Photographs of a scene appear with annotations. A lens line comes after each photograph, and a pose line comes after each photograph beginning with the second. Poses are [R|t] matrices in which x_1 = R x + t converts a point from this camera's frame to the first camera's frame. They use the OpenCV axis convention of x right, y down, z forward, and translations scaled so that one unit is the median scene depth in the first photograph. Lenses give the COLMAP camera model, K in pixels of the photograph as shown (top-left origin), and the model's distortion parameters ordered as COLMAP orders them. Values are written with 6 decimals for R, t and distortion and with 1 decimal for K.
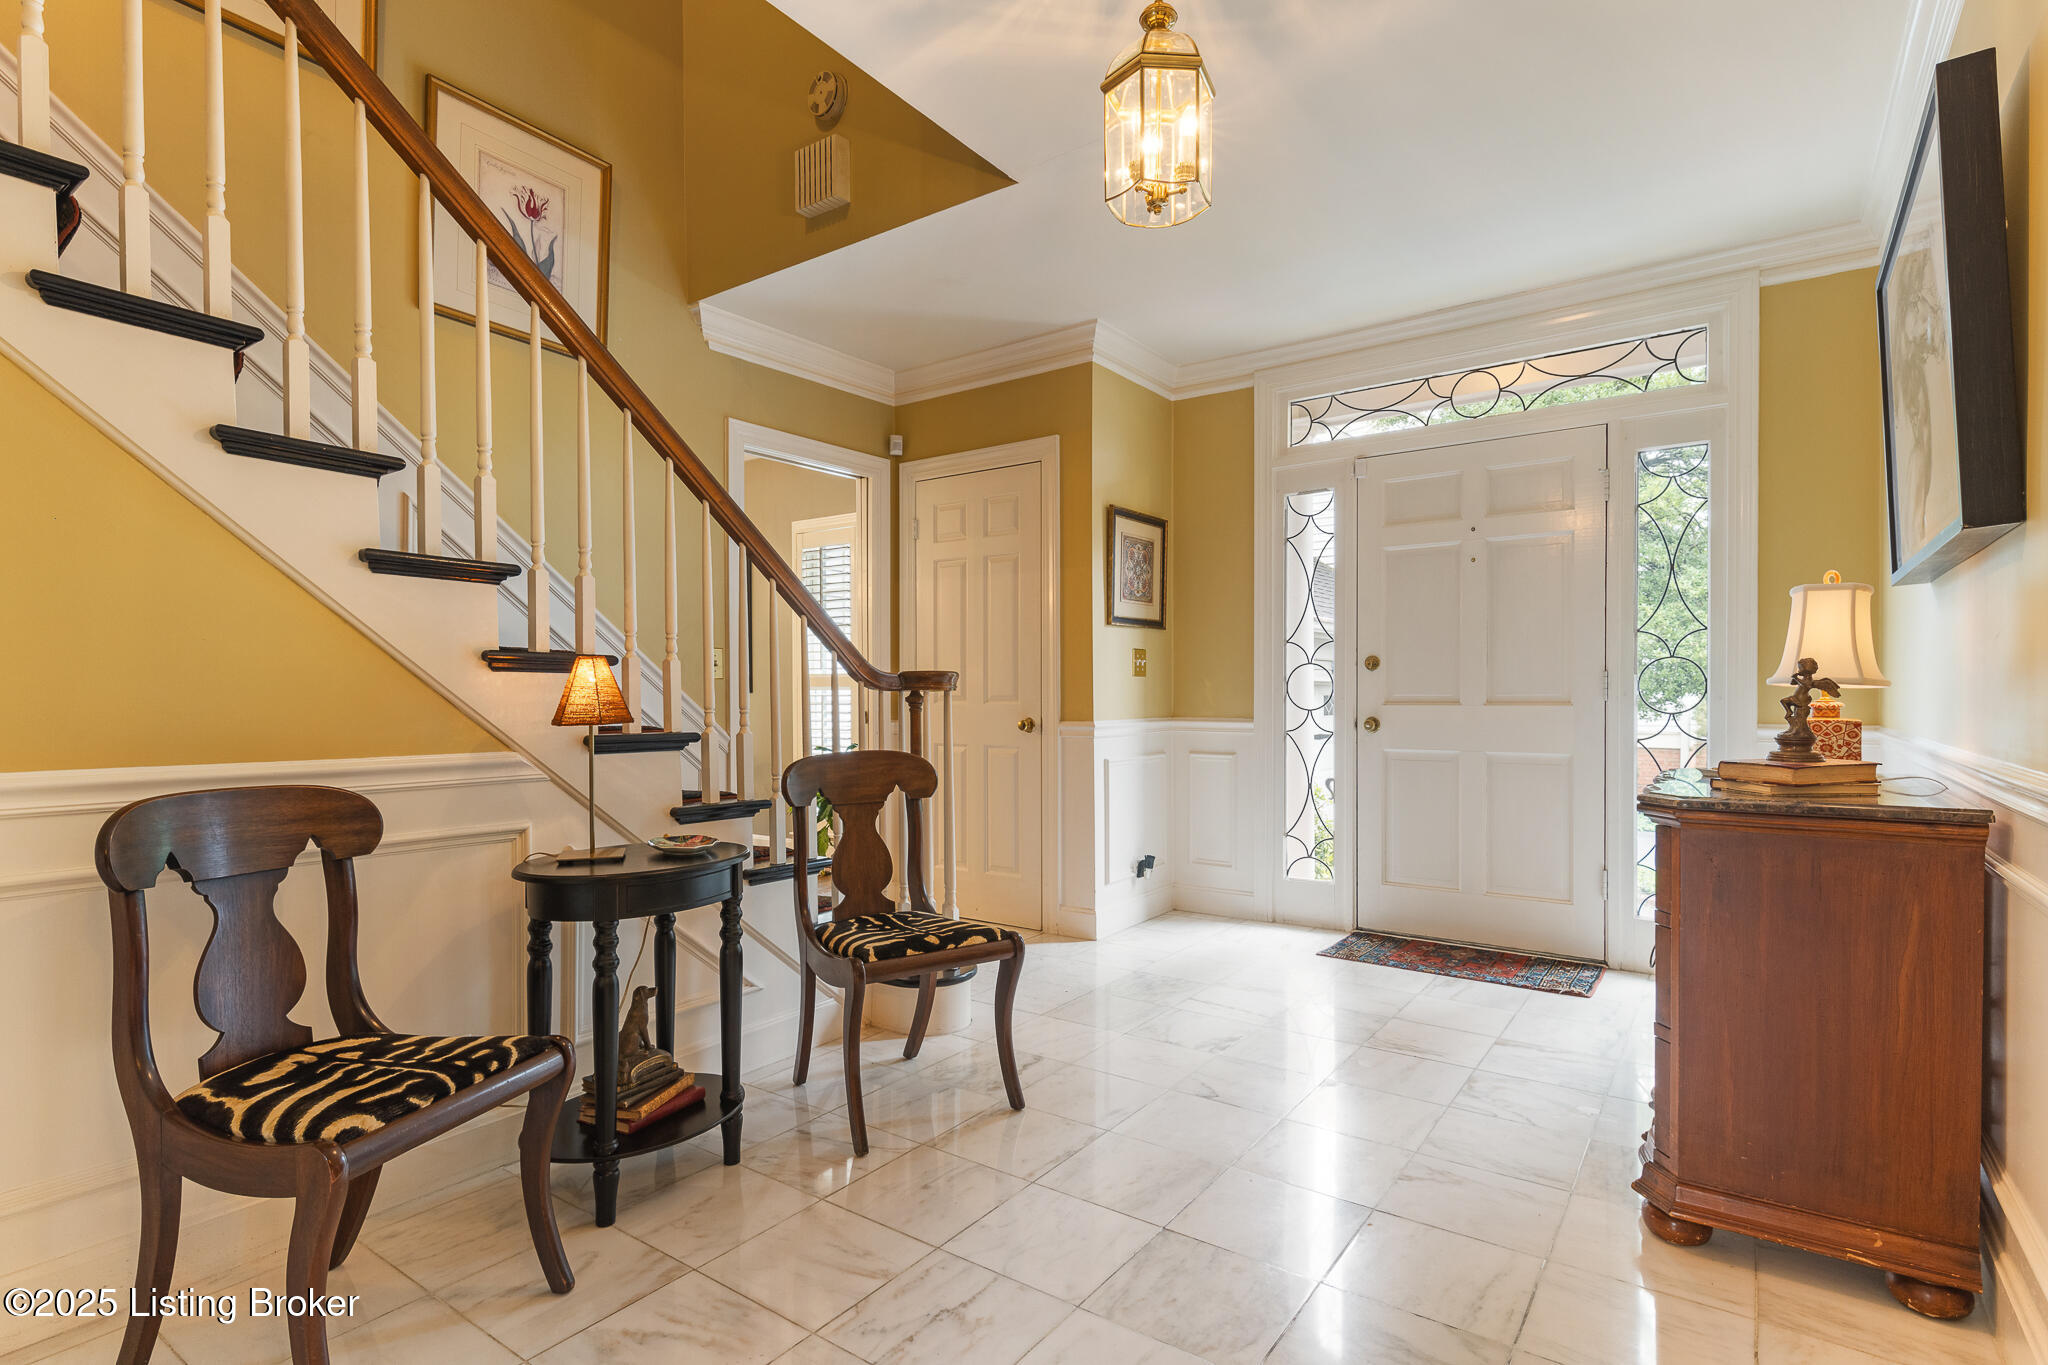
lens RADIAL K [[999.2, 0, 1010.8], [0, 999.2, 700.6], [0, 0, 1]] dist [-0.000355, -0.000819]
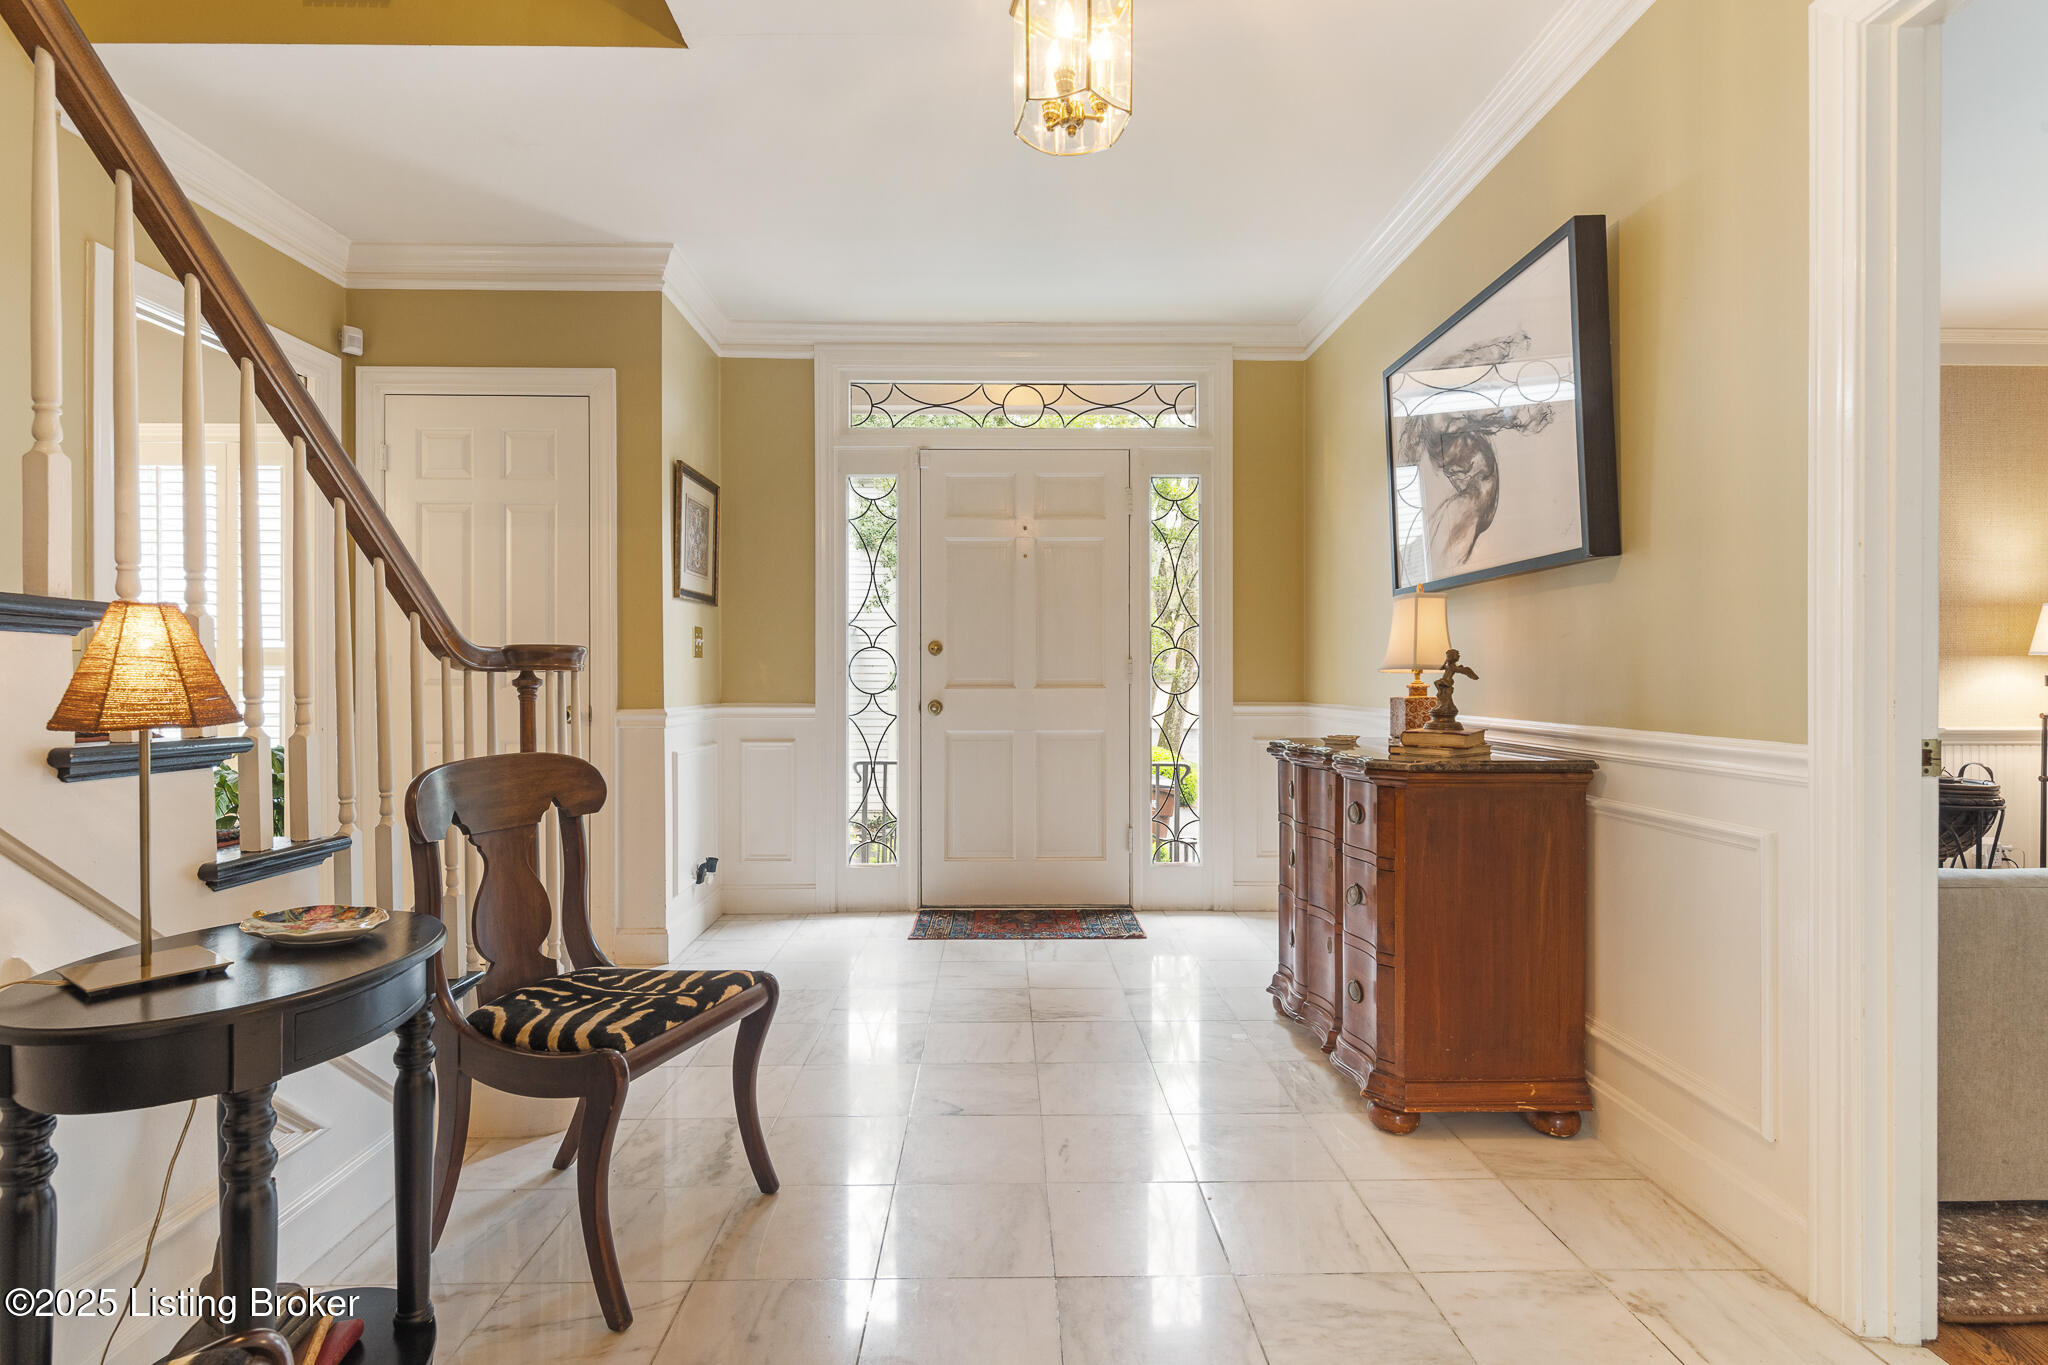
lens RADIAL K [[970.5, 0, 1018.1], [0, 970.5, 675.6], [0, 0, 1]] dist [0.018773, -0.013813]
pose [[0.798210, 0.004084, 0.602366, -0.194291], [0.002172, 0.999951, -0.009658, 0.000959], [-0.602376, 0.009017, 0.798162, 0.158456]]
